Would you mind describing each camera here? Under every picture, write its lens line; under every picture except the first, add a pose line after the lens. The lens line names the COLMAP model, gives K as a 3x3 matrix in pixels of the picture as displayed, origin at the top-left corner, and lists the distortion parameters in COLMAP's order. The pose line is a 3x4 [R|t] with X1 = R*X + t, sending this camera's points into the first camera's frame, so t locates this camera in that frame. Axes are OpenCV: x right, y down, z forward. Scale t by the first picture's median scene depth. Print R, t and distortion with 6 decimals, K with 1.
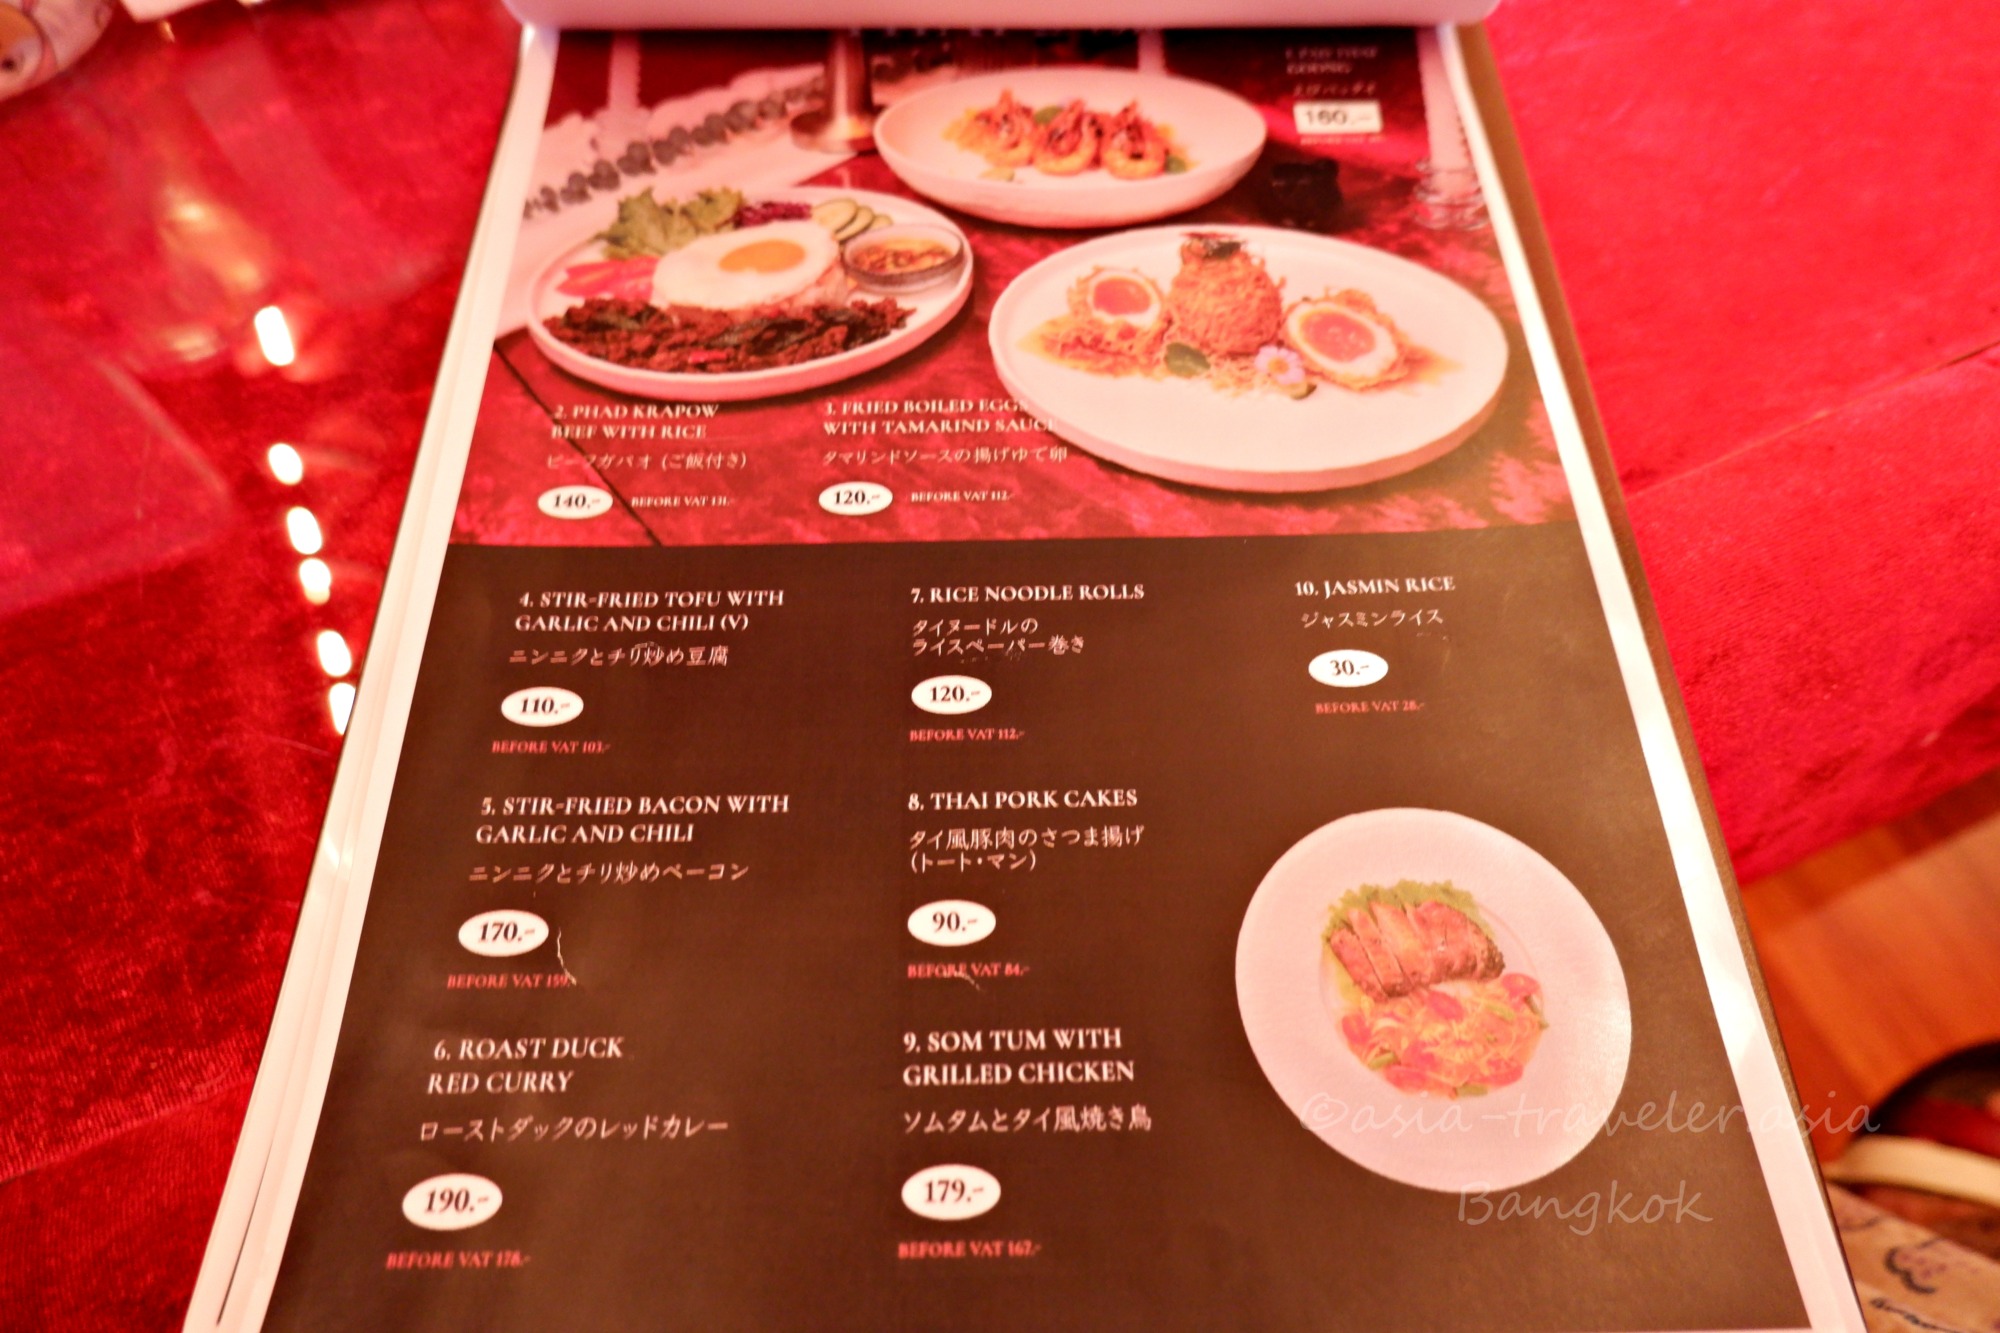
lens RADIAL K [[1394.4, 0, 1005.1], [0, 1394.4, 669.3], [0, 0, 1]] dist [0.026257, -0.014033]
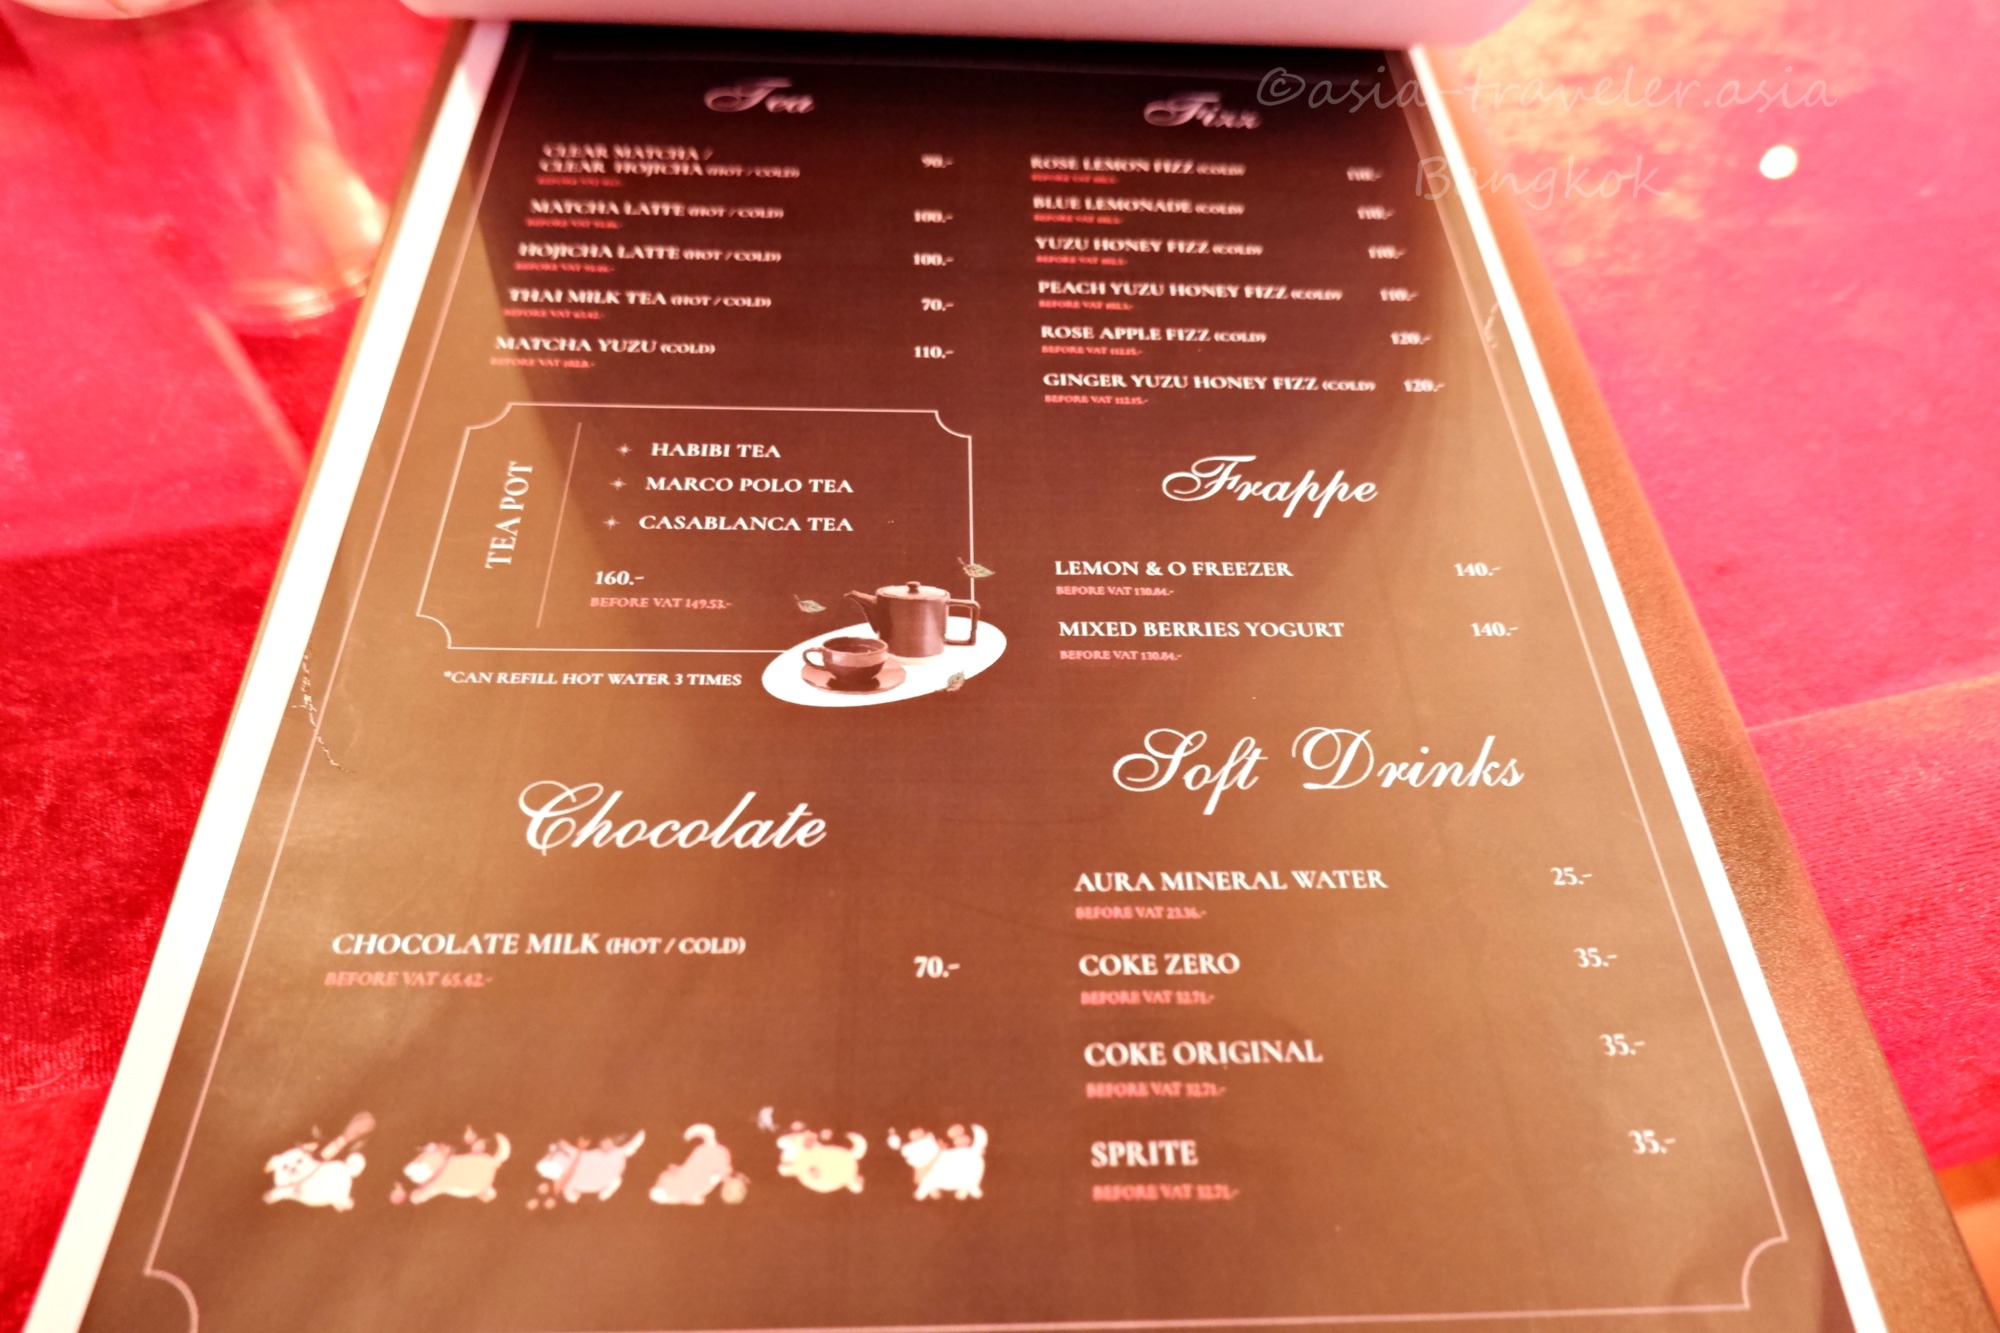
lens RADIAL K [[1394.4, 0, 998.0], [0, 1394.4, 657.4], [0, 0, 1]] dist [0.026257, -0.014033]
pose [[0.982386, 0.175186, -0.065019, 0.008948], [-0.180824, 0.978979, -0.094358, 0.015520], [0.047122, 0.104453, 0.993413, 0.135372]]
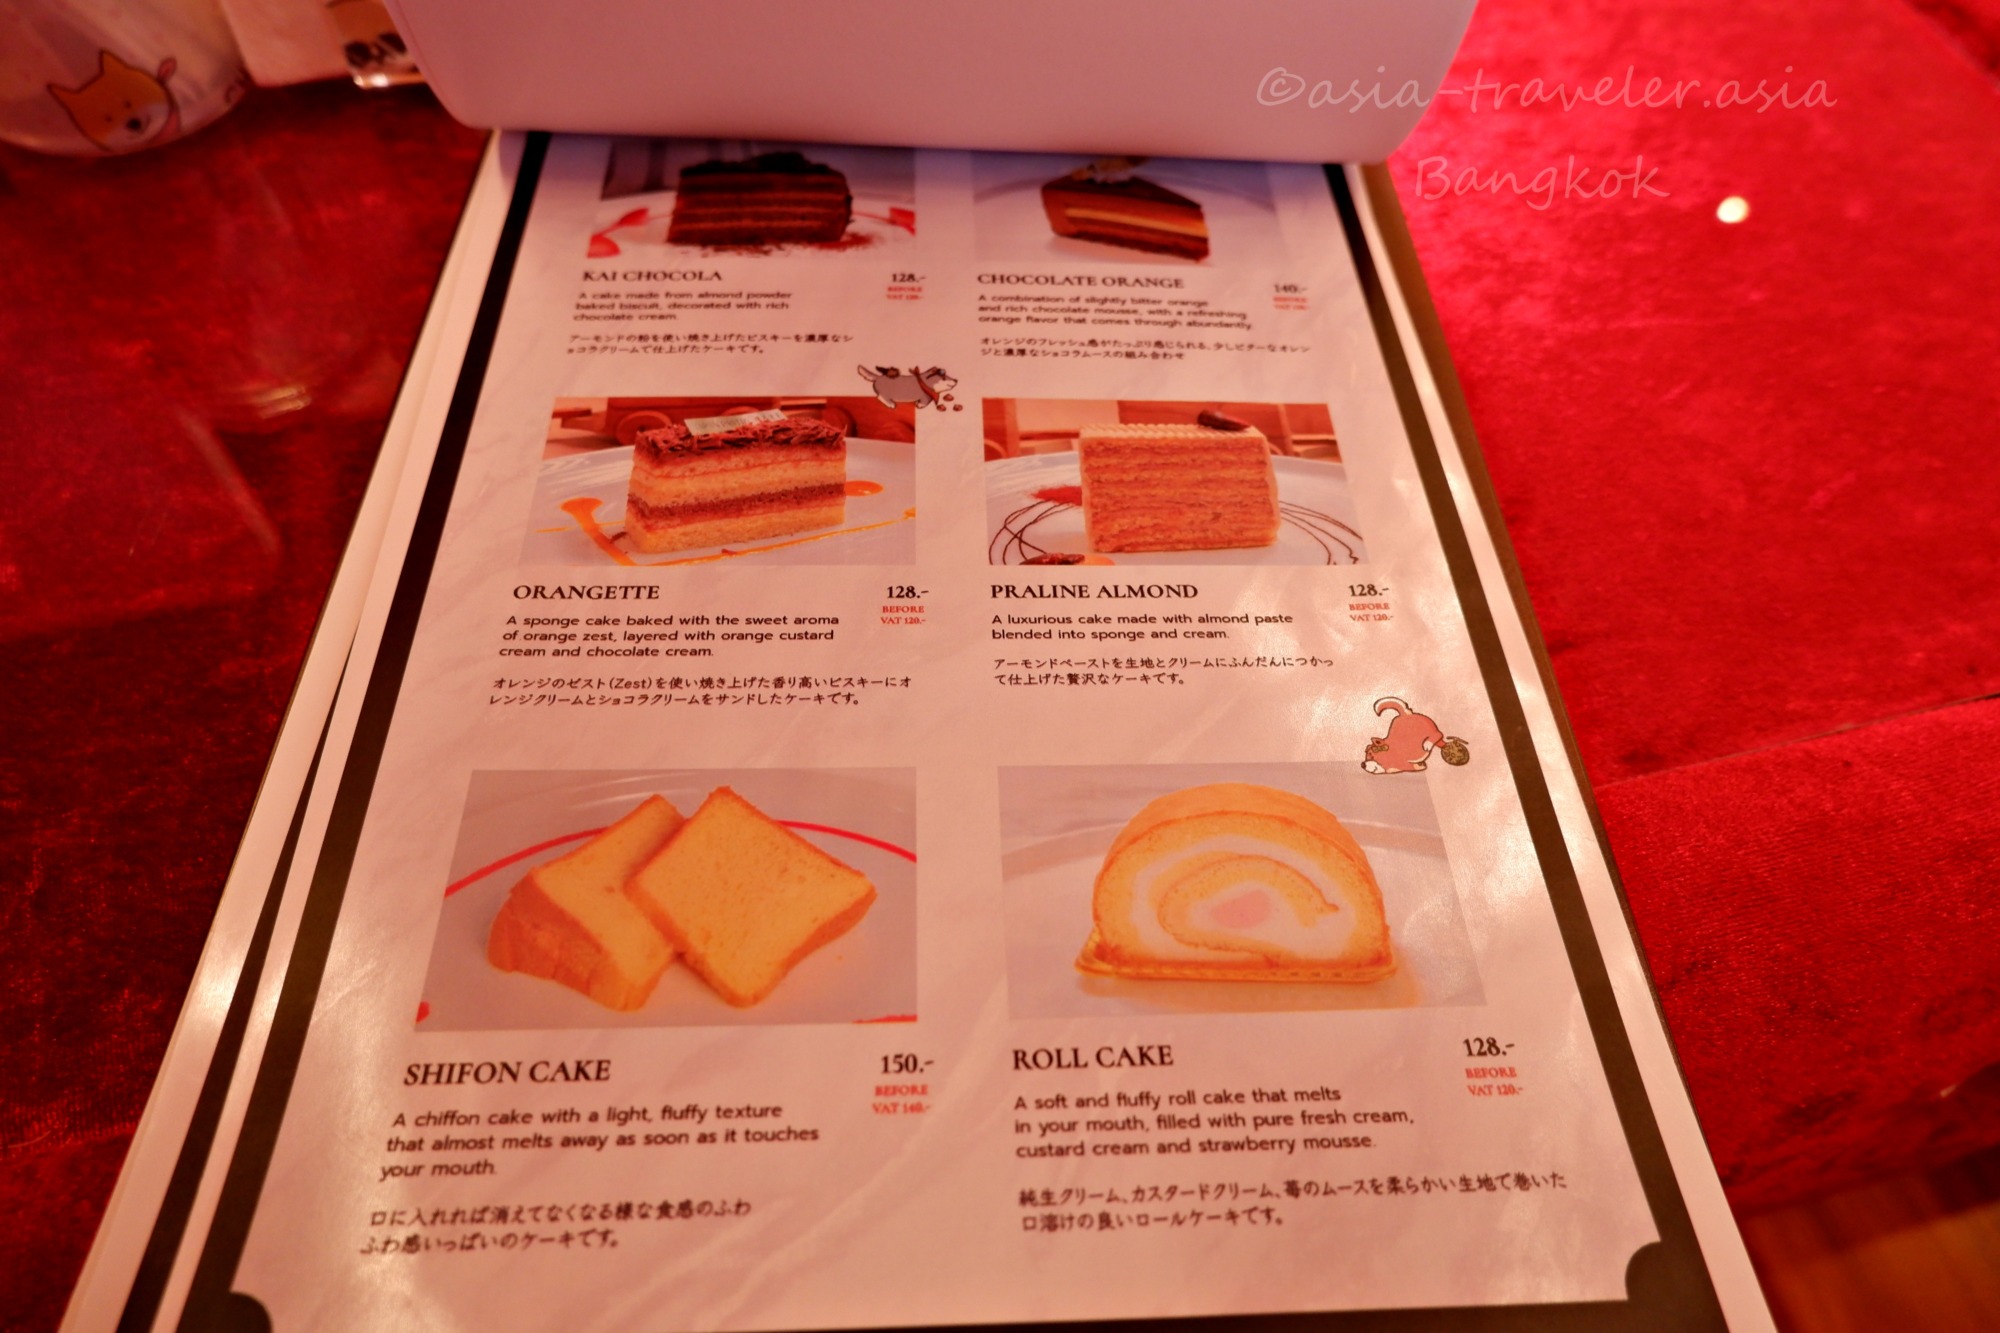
lens RADIAL K [[1394.4, 0, 996.6], [0, 1394.4, 661.0], [0, 0, 1]] dist [0.026257, -0.014033]
pose [[0.985203, 0.160587, -0.059884, 0.071303], [-0.166878, 0.978449, -0.121613, -0.014990], [0.039064, 0.129807, 0.990769, 0.033765]]
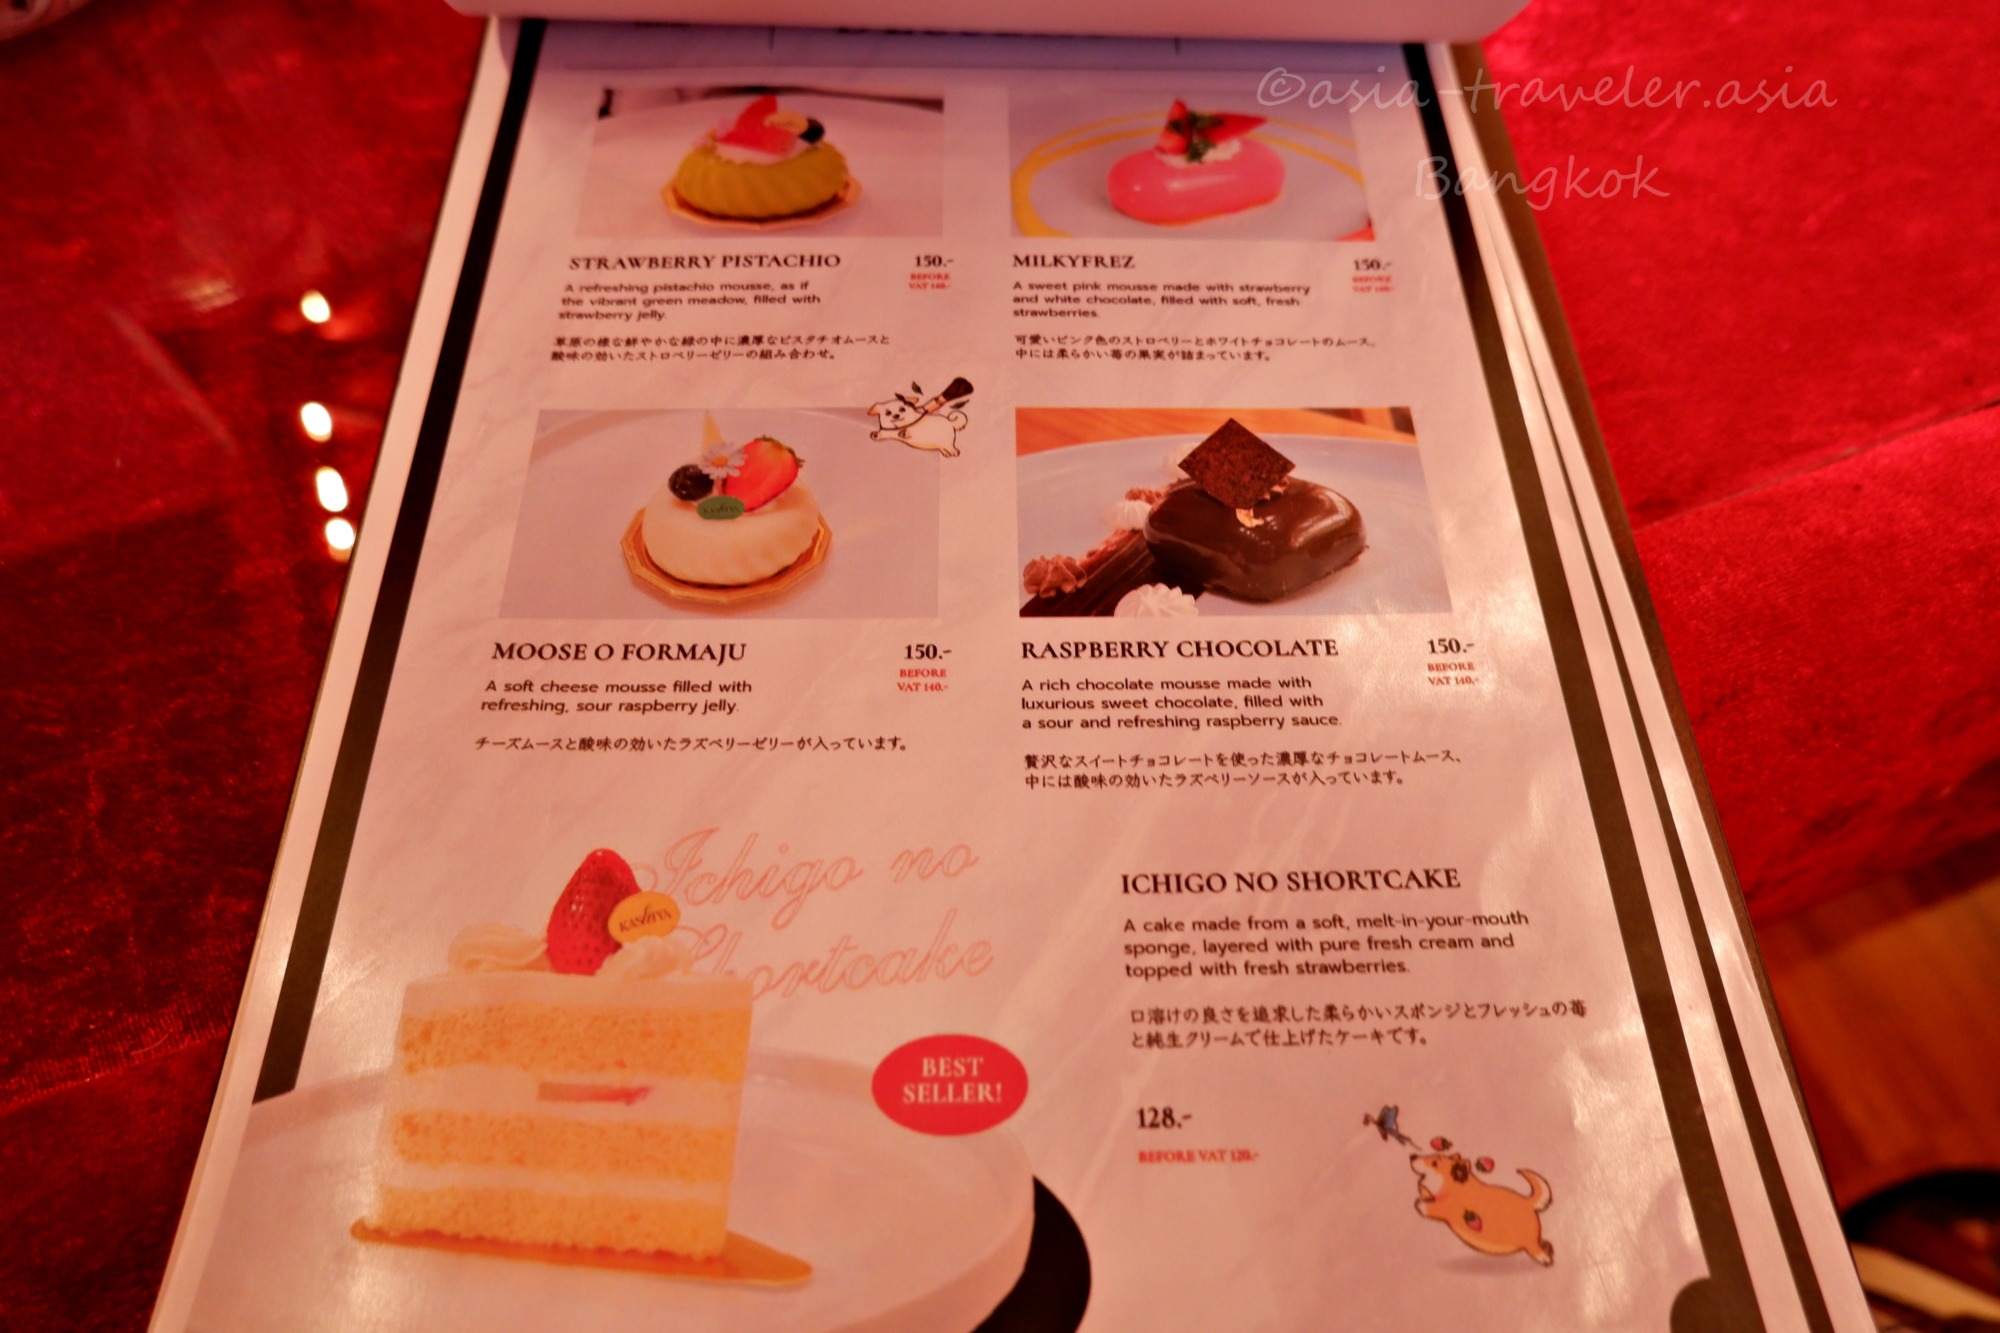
lens RADIAL K [[1394.4, 0, 999.4], [0, 1394.4, 669.0], [0, 0, 1]] dist [0.026257, -0.014033]
pose [[0.998365, 0.054663, -0.016735, 0.024006], [-0.054593, 0.998498, 0.004581, -0.005290], [0.016960, -0.003660, 0.999849, 0.026946]]
